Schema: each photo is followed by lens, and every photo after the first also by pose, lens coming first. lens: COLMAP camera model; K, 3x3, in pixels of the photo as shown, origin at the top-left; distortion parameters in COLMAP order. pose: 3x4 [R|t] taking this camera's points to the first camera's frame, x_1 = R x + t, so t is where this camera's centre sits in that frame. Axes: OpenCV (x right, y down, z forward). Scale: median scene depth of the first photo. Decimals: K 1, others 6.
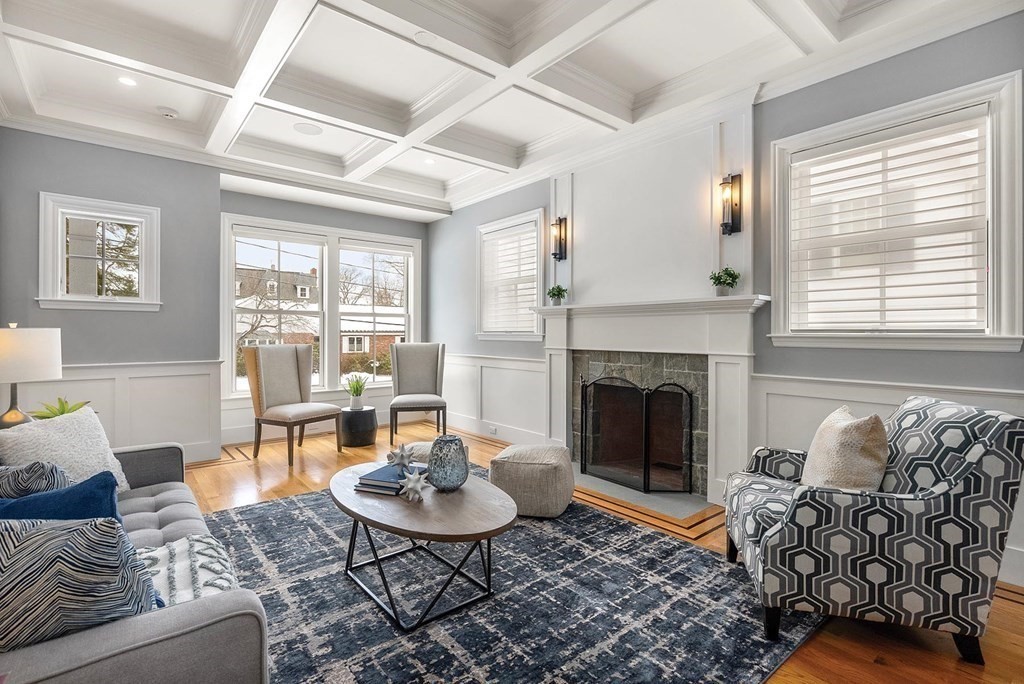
lens RADIAL K [[472.5, 0, 511.4], [0, 472.5, 339.1], [0, 0, 1]] dist [0.001792, 0.000647]
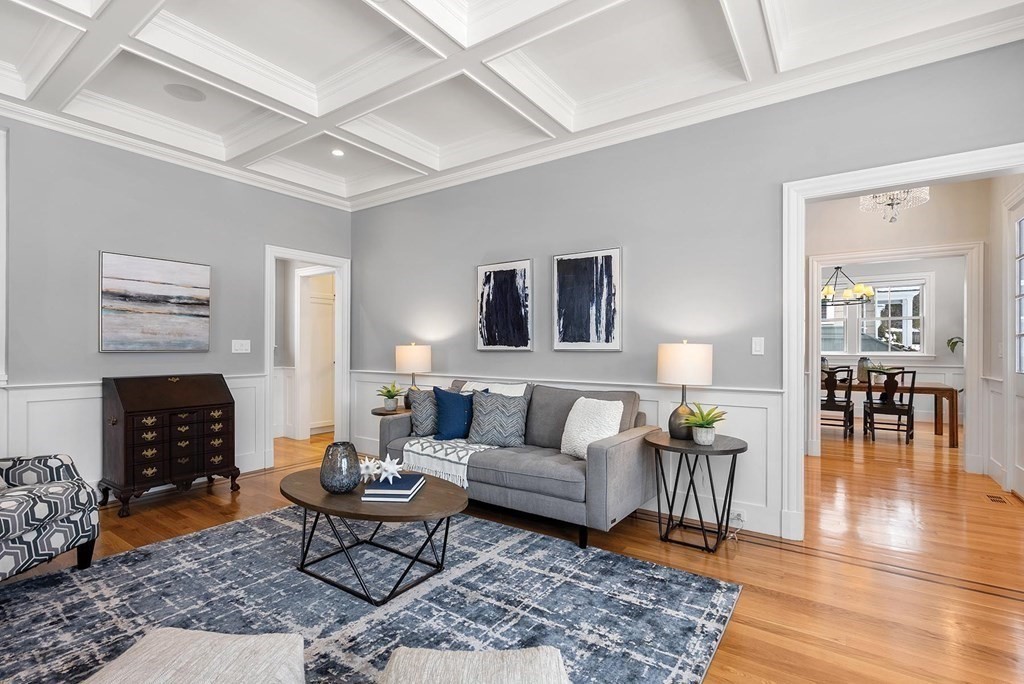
lens RADIAL K [[472.5, 0, 512.3], [0, 472.5, 345.9], [0, 0, 1]] dist [0.001792, 0.000647]
pose [[-0.962718, -0.006750, -0.270424, -0.220157], [-0.006717, 0.999977, -0.001049, -0.015147], [0.270425, 0.000807, -0.962741, 2.171678]]
